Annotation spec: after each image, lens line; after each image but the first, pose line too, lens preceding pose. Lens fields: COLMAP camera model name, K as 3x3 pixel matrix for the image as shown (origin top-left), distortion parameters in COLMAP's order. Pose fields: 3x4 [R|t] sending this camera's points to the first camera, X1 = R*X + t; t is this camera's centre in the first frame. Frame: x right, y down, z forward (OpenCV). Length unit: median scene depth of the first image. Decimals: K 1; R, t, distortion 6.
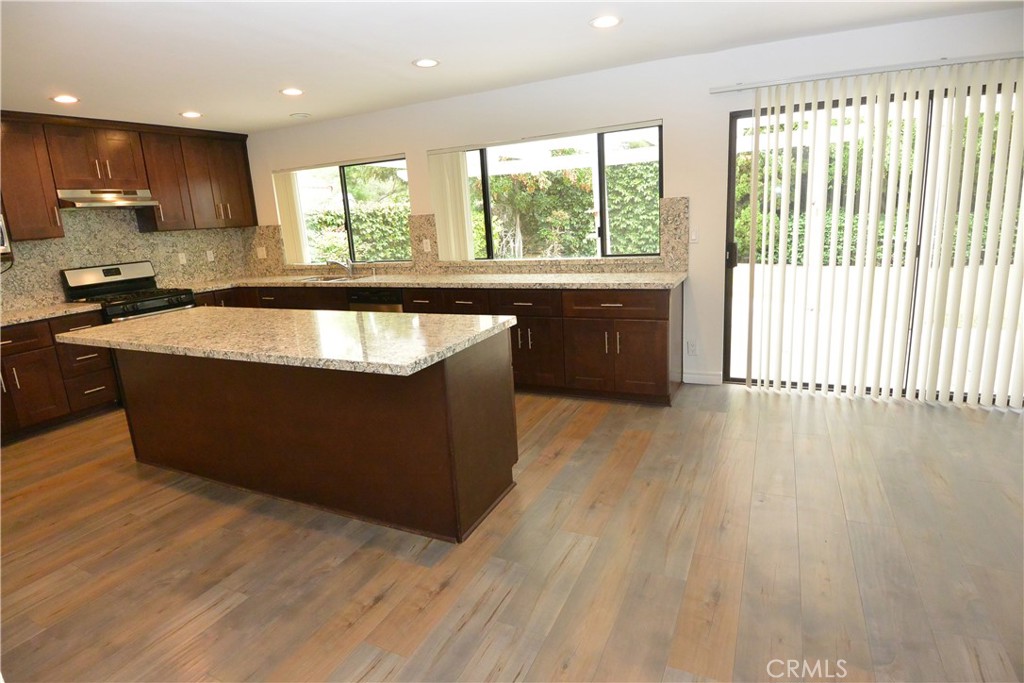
lens RADIAL K [[541.7, 0, 511.3], [0, 541.7, 332.3], [0, 0, 1]] dist [-0.004067, -0.018132]
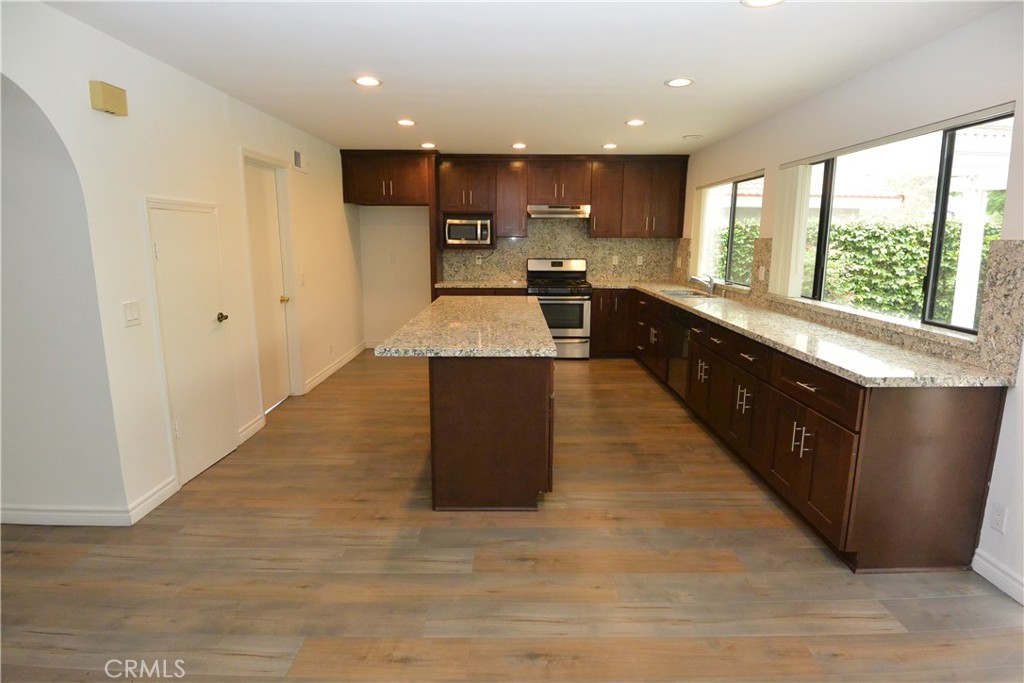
lens RADIAL K [[541.7, 0, 511.6], [0, 541.7, 341.6], [0, 0, 1]] dist [-0.004067, -0.018132]
pose [[0.428992, 0.229662, -0.873625, 0.554135], [-0.218964, 0.964734, 0.146091, -0.112454], [0.876368, 0.128621, 0.464151, 0.309683]]
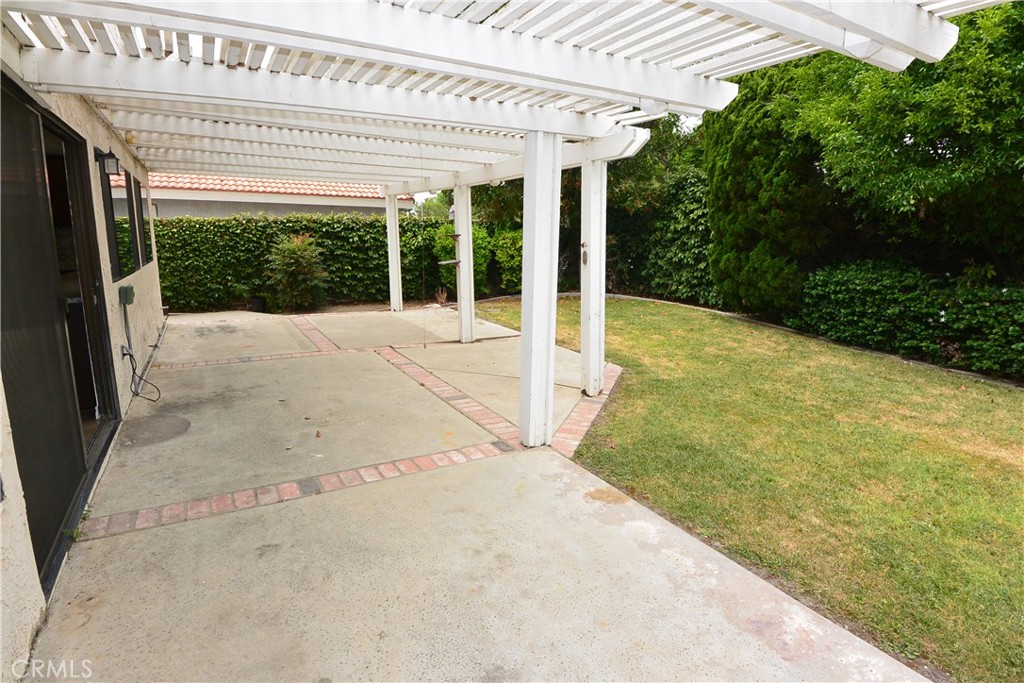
lens RADIAL K [[541.7, 0, 513.5], [0, 541.7, 340.3], [0, 0, 1]] dist [-0.004067, -0.018132]
pose [[0.822745, 0.164352, -0.544131, 1.447438], [-0.174804, 0.984053, 0.032919, -0.175183], [0.540865, 0.068032, 0.838354, 0.595401]]
